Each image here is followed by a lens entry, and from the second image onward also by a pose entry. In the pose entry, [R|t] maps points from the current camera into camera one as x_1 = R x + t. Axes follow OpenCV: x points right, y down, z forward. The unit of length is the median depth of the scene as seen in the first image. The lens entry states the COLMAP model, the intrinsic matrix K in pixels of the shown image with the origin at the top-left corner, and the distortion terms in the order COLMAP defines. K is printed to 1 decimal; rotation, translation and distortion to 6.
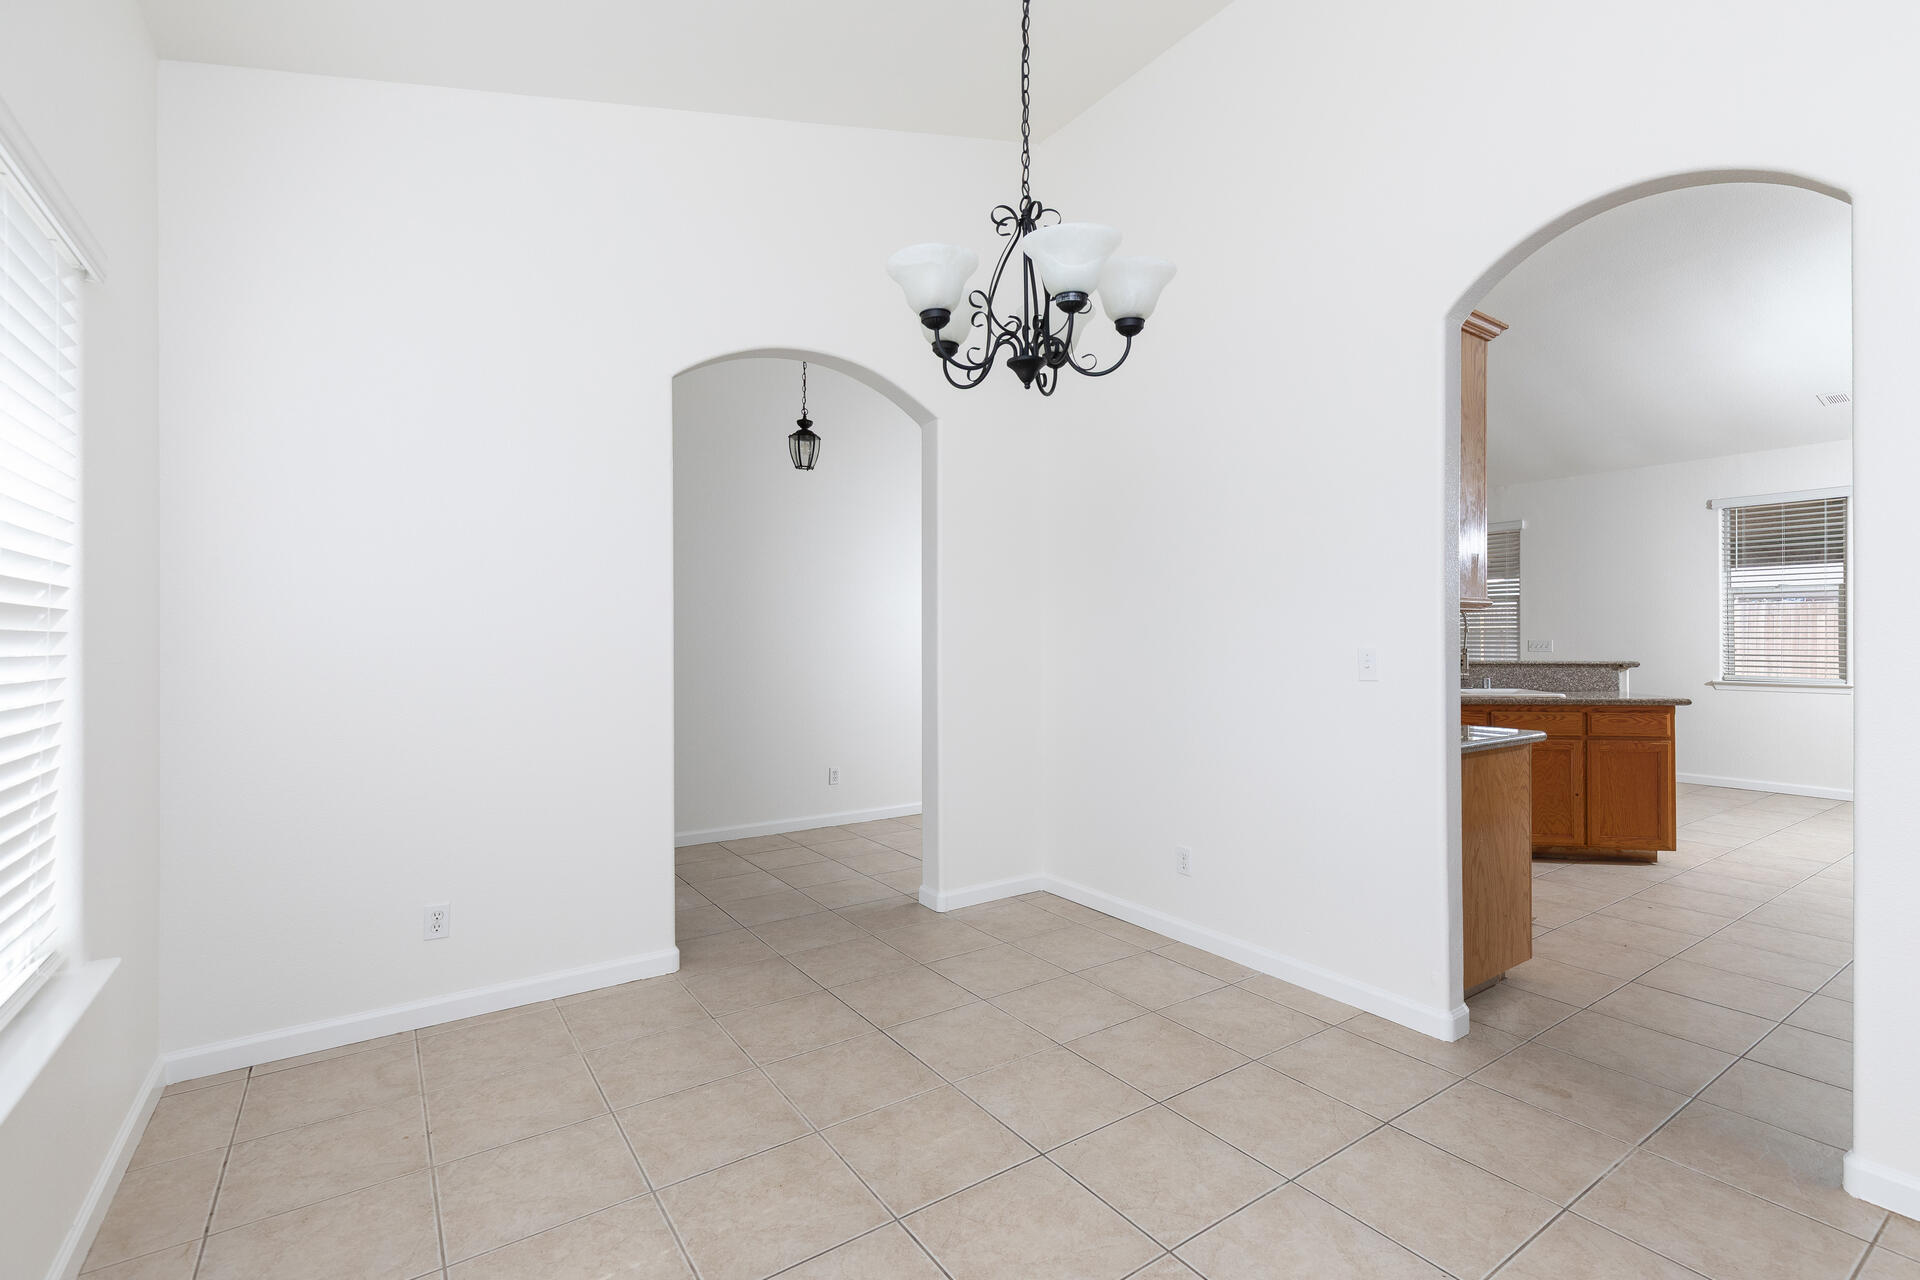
lens RADIAL K [[874.5, 0, 973.8], [0, 874.5, 626.6], [0, 0, 1]] dist [0.005094, 0.000355]
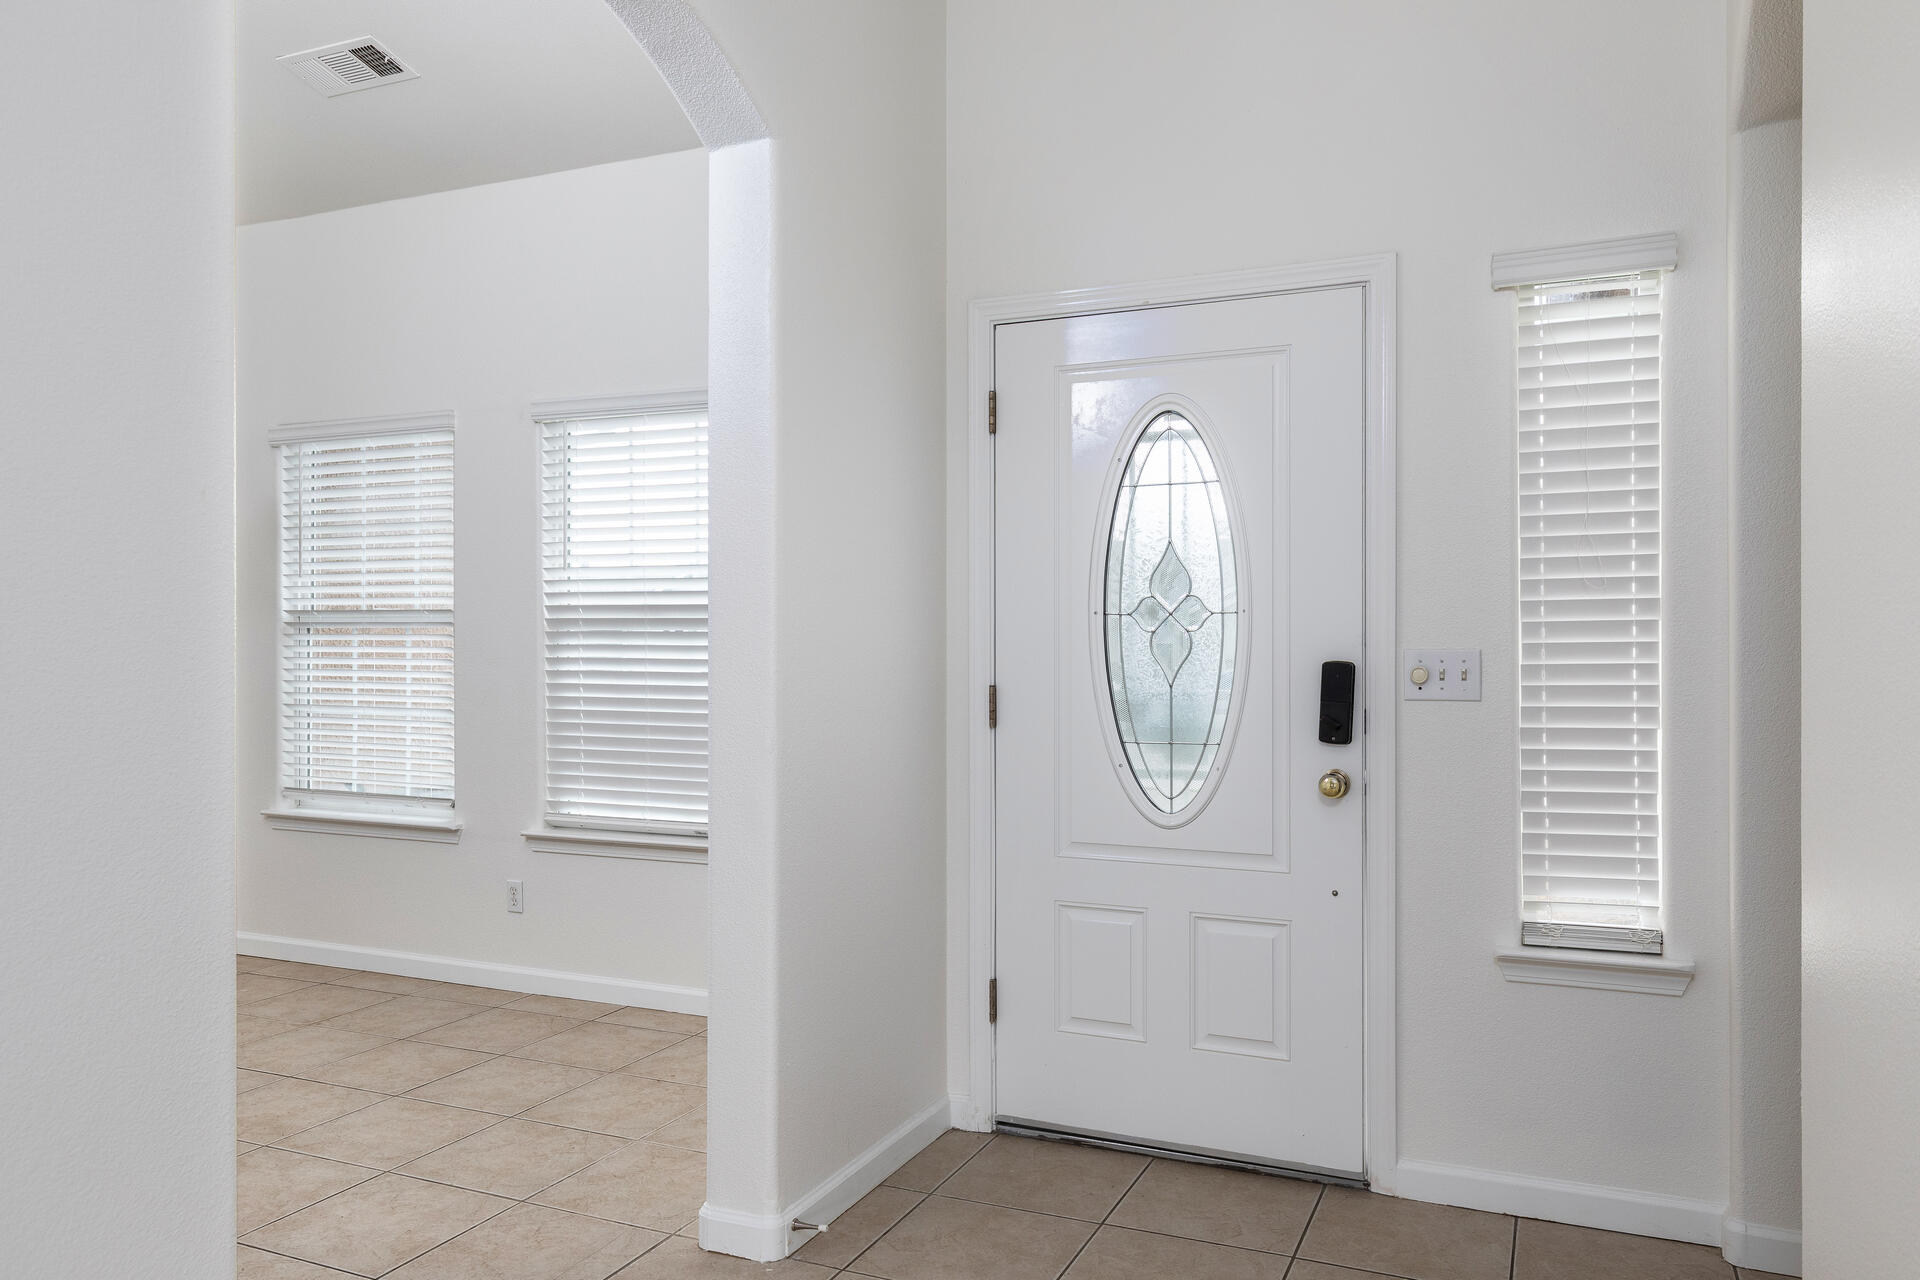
lens RADIAL K [[1355.0, 0, 959.8], [0, 1355.0, 649.6], [0, 0, 1]] dist [0.013446, 0.001006]
pose [[-0.858526, 0.006997, -0.512722, -0.074383], [0.008373, 0.999965, -0.000373, 0.038289], [0.512702, -0.004613, -0.858554, 2.862357]]
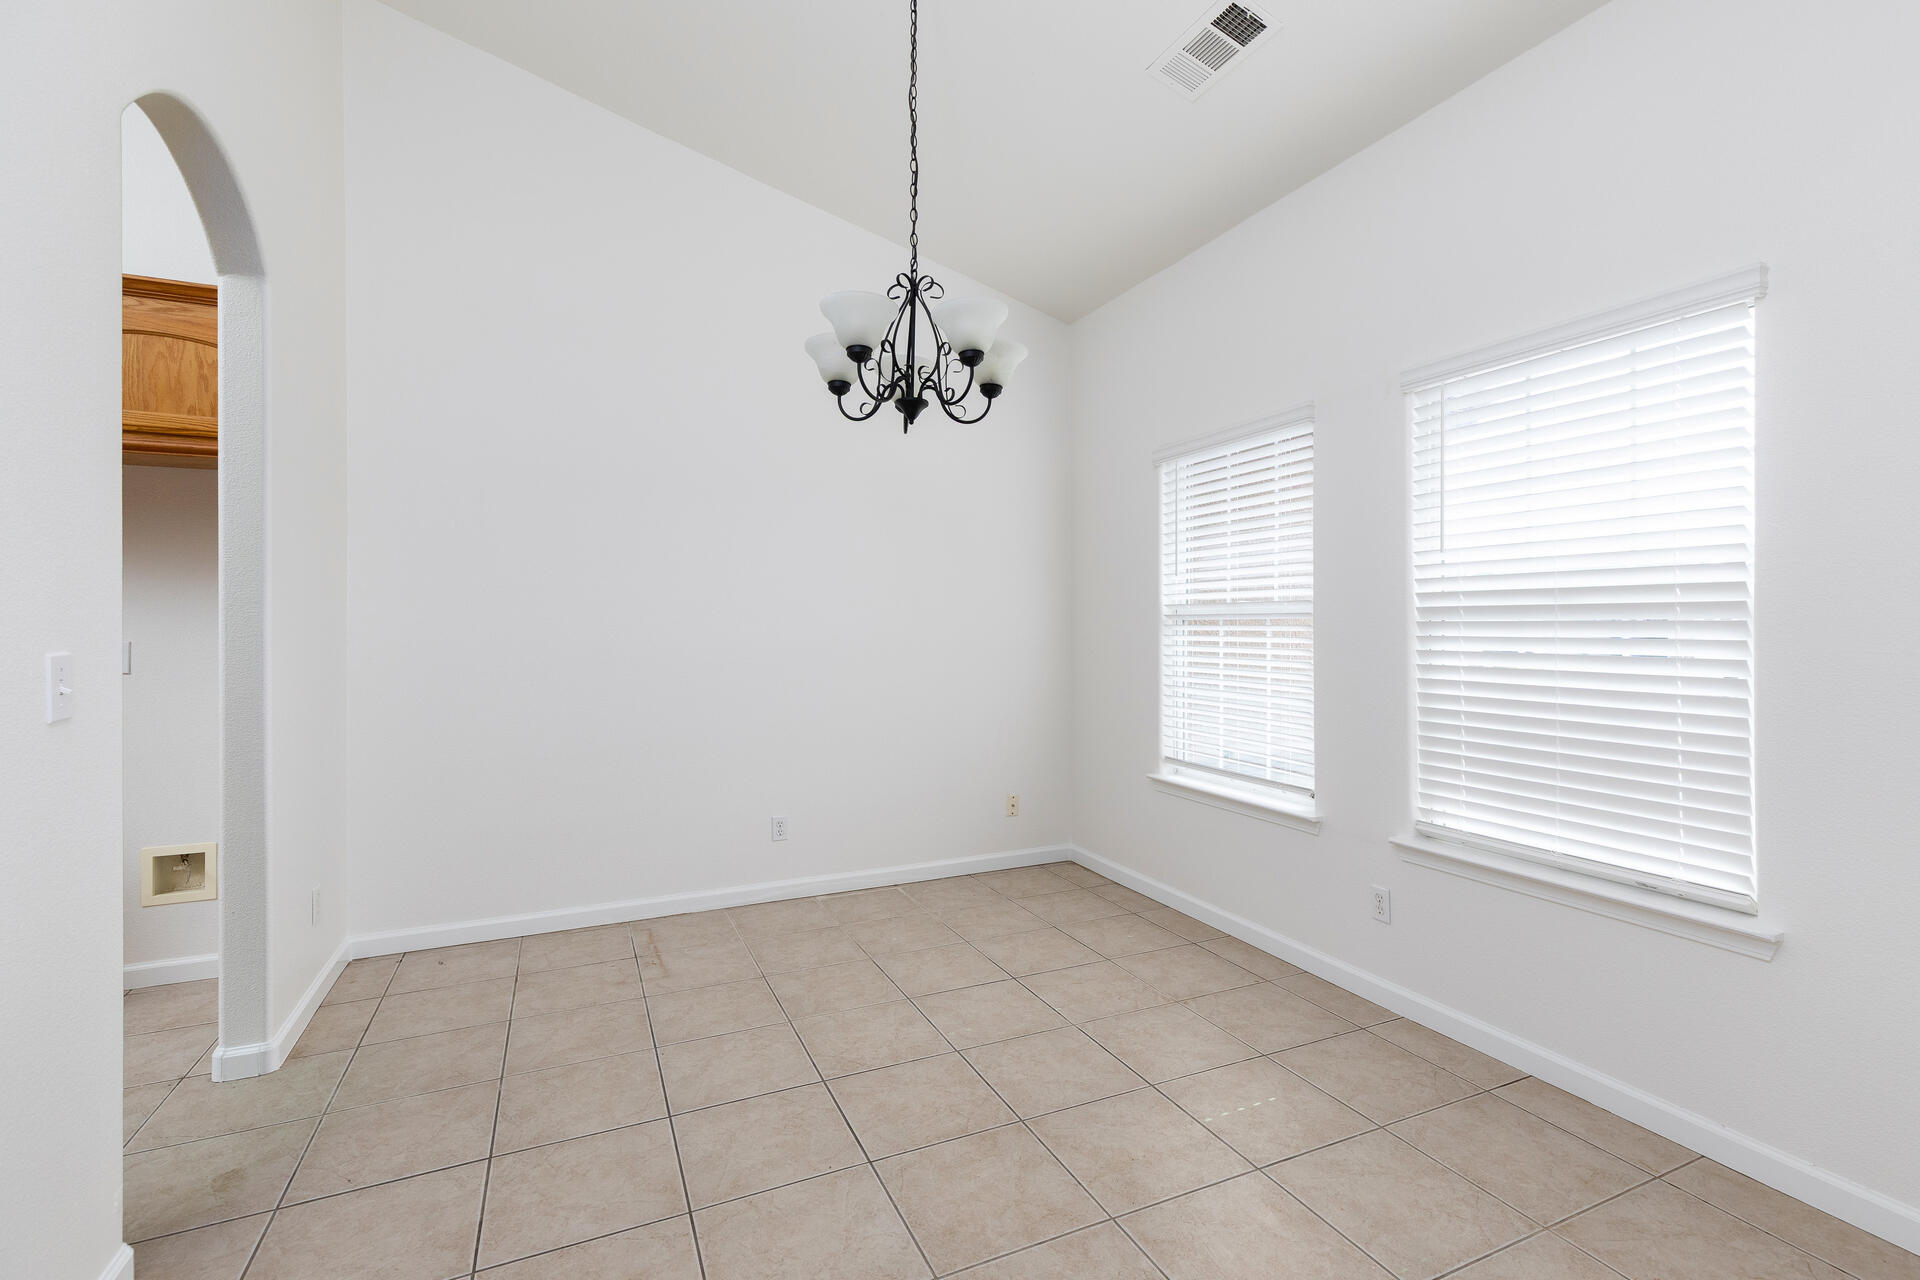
lens RADIAL K [[874.5, 0, 973.8], [0, 874.5, 626.6], [0, 0, 1]] dist [0.005094, 0.000355]
pose [[-0.985729, 0.007024, 0.168196, -0.205339], [0.005076, 0.999915, -0.012008, 0.021971], [-0.168266, -0.010983, -0.985680, 1.974028]]
